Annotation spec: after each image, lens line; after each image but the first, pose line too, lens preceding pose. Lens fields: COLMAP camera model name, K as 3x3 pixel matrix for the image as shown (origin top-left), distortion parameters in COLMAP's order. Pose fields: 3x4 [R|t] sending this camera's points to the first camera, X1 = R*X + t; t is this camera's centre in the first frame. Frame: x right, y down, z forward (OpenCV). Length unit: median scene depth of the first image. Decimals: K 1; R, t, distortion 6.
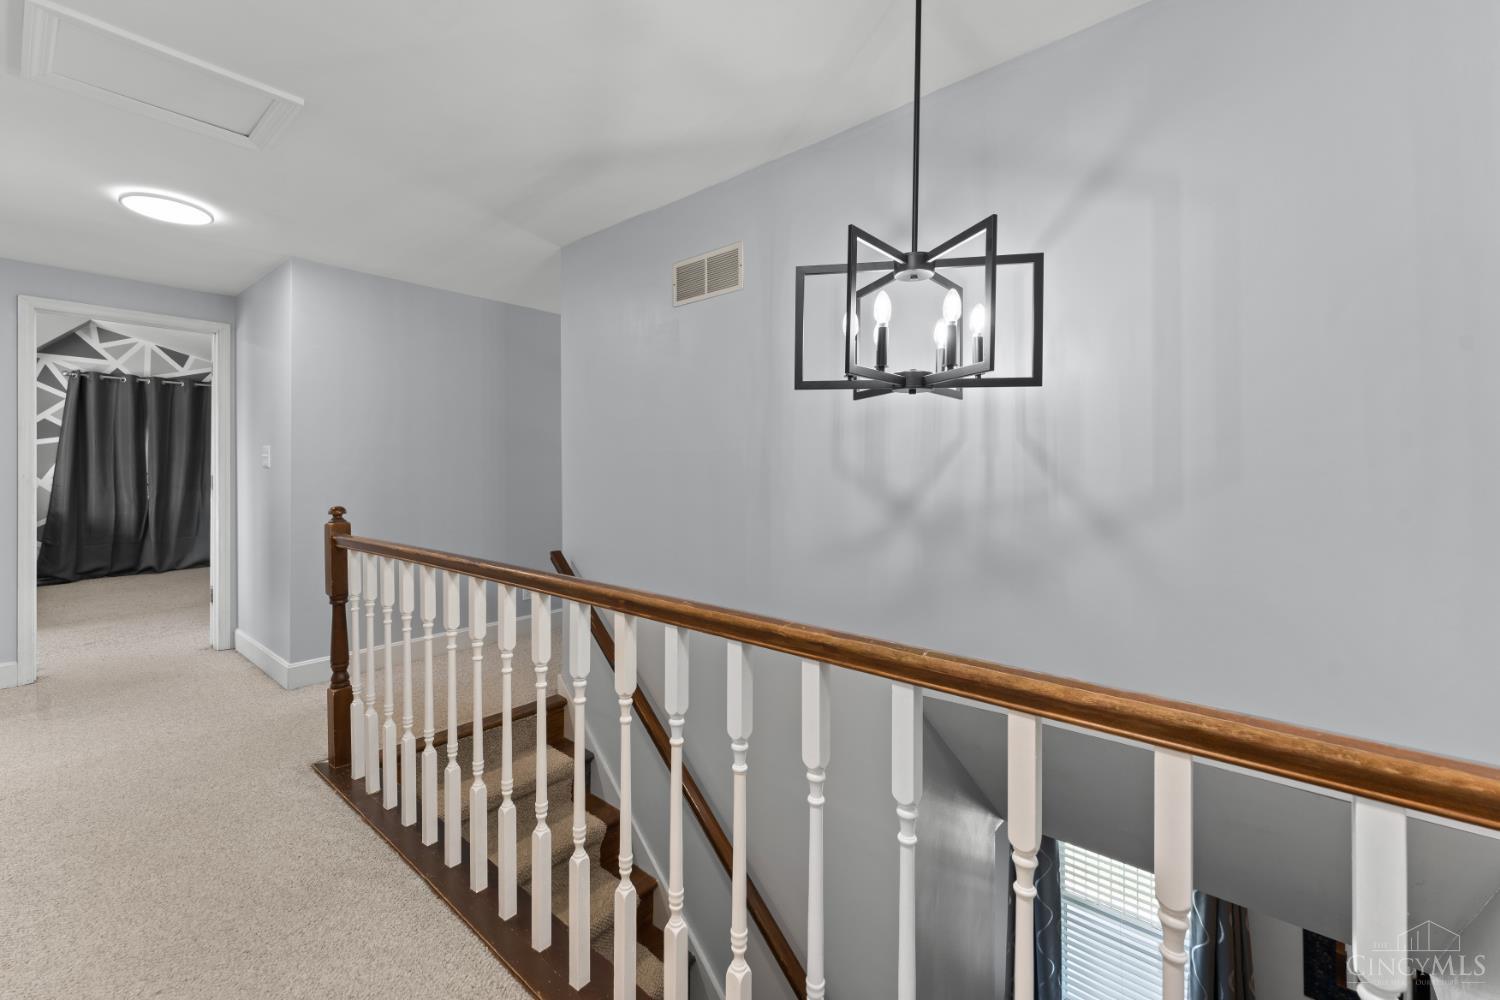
lens RADIAL K [[612.9, 0, 741.6], [0, 612.9, 468.7], [0, 0, 1]] dist [0.002677, -0.000599]
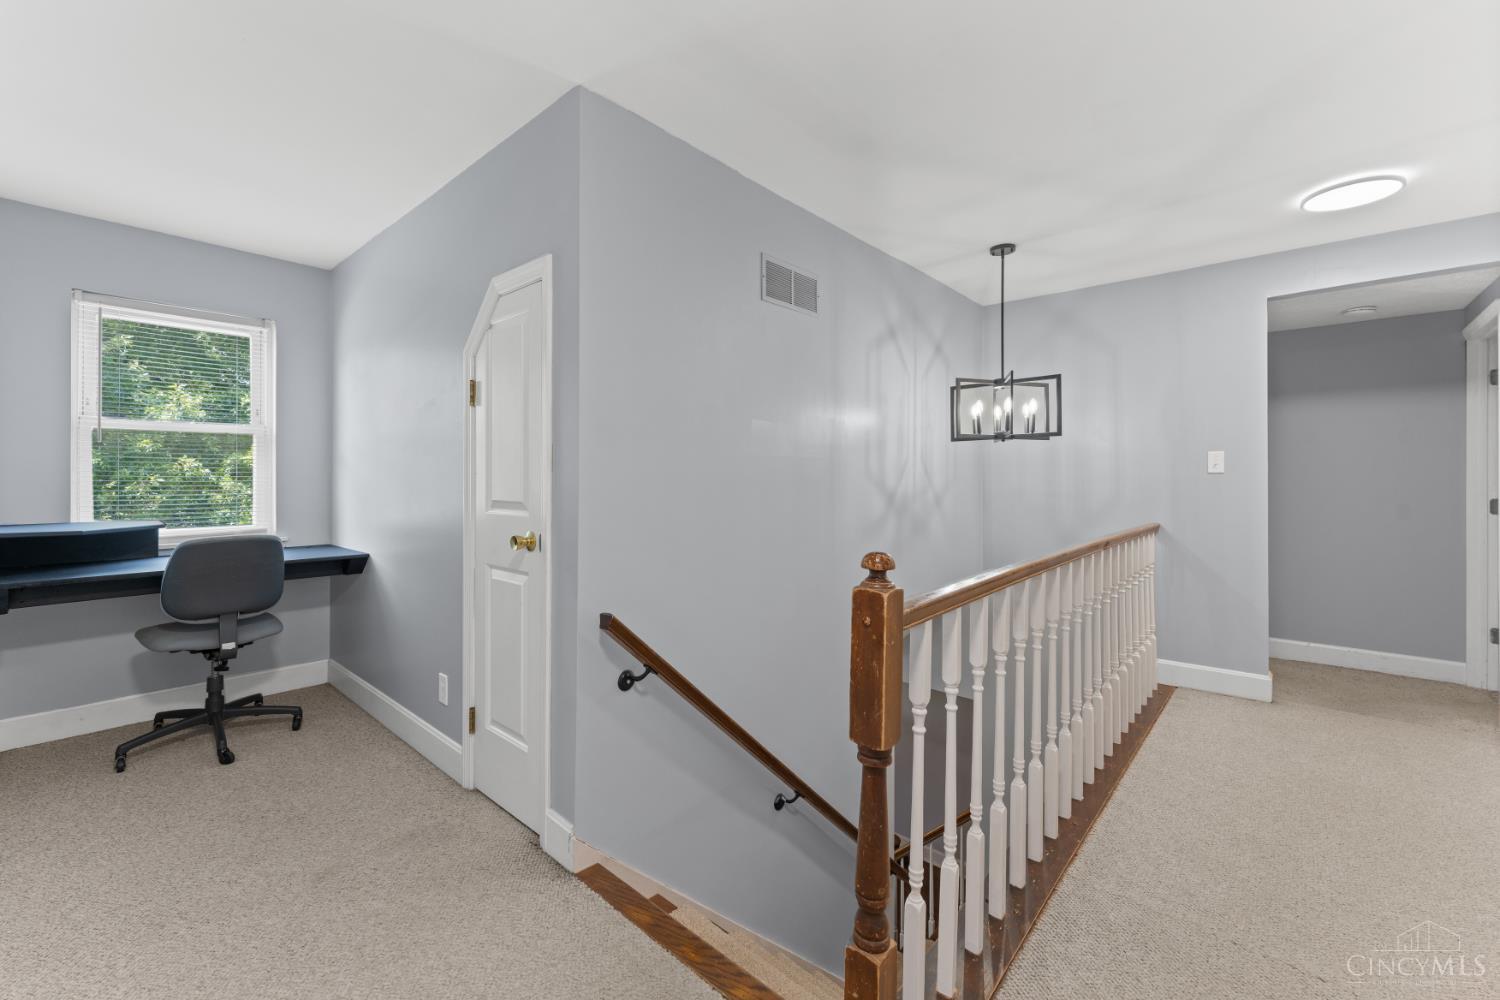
lens RADIAL K [[612.9, 0, 749.1], [0, 612.9, 487.8], [0, 0, 1]] dist [0.002677, -0.000599]
pose [[0.023628, -0.012603, 0.999641, -1.307442], [0.004321, 0.999912, 0.012504, 0.009955], [-0.999711, 0.004024, 0.023681, 1.257148]]
